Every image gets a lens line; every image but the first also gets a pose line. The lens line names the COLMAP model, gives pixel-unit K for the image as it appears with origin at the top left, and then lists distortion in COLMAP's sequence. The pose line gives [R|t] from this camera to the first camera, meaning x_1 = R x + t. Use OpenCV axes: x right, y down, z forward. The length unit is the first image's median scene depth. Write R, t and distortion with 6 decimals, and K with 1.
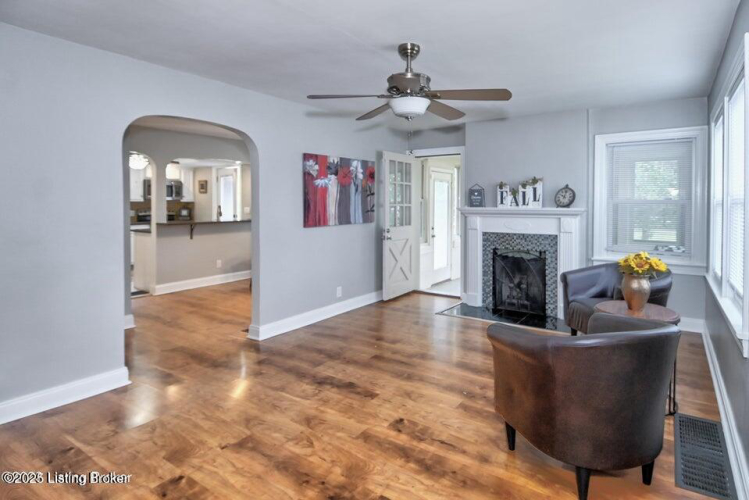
lens RADIAL K [[411.3, 0, 421.8], [0, 411.3, 214.0], [0, 0, 1]] dist [0.003898, -0.004633]
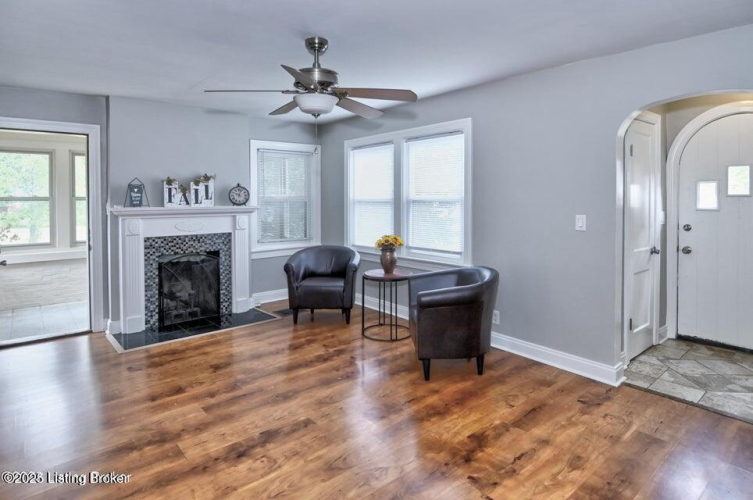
lens RADIAL K [[413.4, 0, 383.8], [0, 413.4, 208.6], [0, 0, 1]] dist [0.003898, -0.004633]
pose [[0.291259, -0.027602, 0.956246, -0.542743], [0.026303, 0.999437, 0.020837, -0.019492], [-0.956283, 0.019083, 0.291821, 0.341731]]
